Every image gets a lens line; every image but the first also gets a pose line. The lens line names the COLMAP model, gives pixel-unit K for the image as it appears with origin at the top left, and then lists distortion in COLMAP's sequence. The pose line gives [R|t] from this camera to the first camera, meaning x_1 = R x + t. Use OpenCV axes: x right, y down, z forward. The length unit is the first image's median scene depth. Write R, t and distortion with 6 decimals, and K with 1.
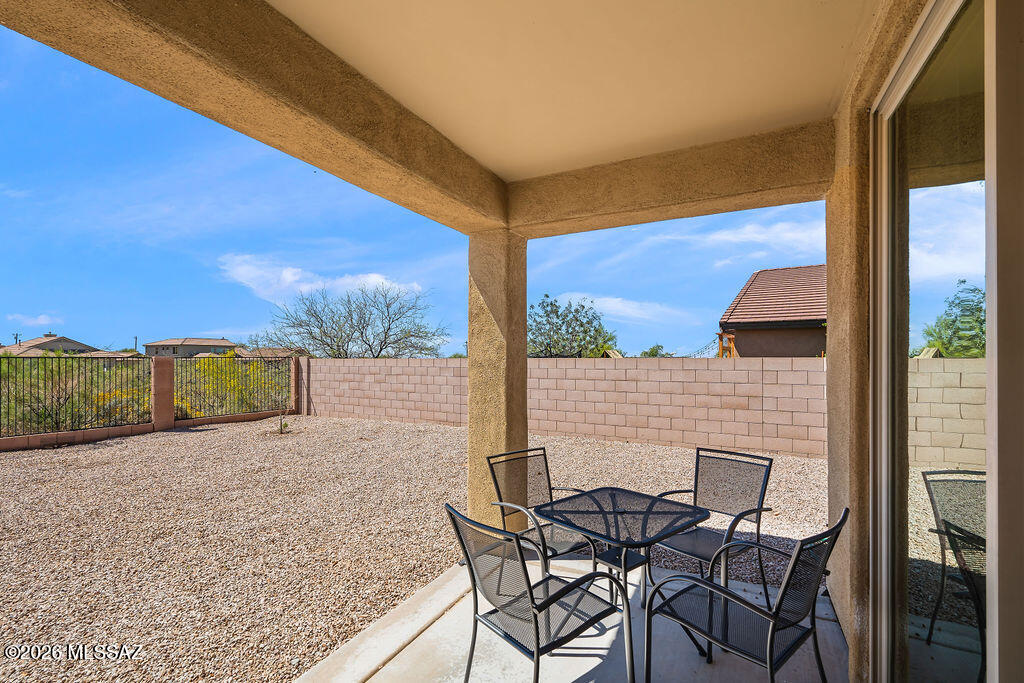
lens RADIAL K [[451.0, 0, 512.4], [0, 451.0, 359.4], [0, 0, 1]] dist [-0.000445, -0.000111]
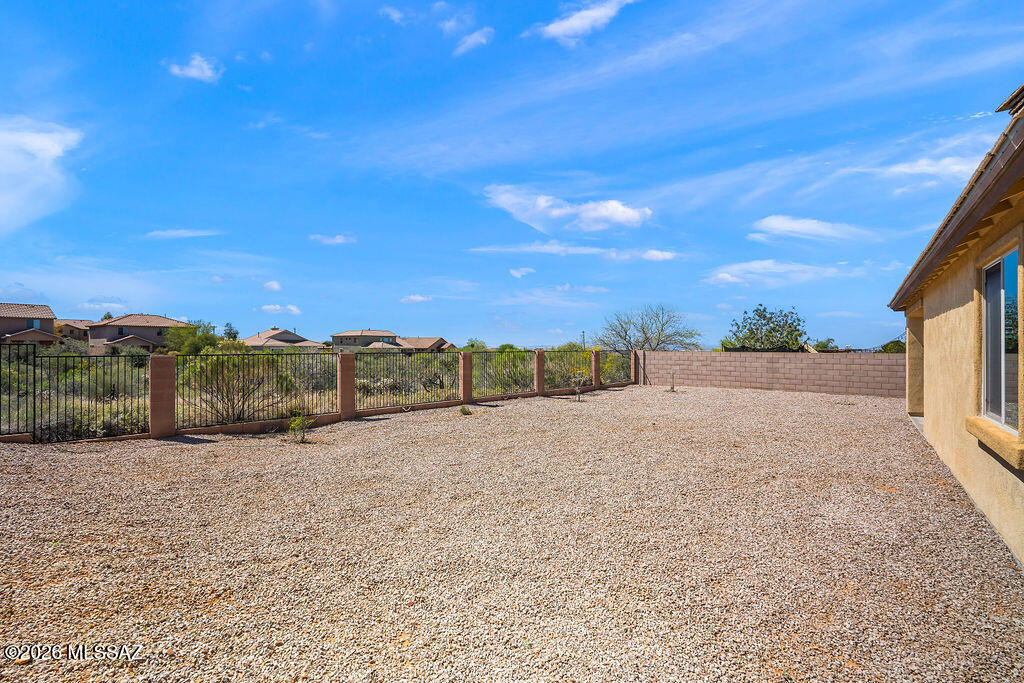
lens RADIAL K [[453.5, 0, 512.0], [0, 453.5, 341.5], [0, 0, 1]] dist [-0.000009, -0.000436]
pose [[0.977272, 0.001926, -0.211981, -0.573583], [-0.005135, 0.999880, -0.014590, -0.011201], [0.211928, 0.015347, 0.977165, -0.751703]]
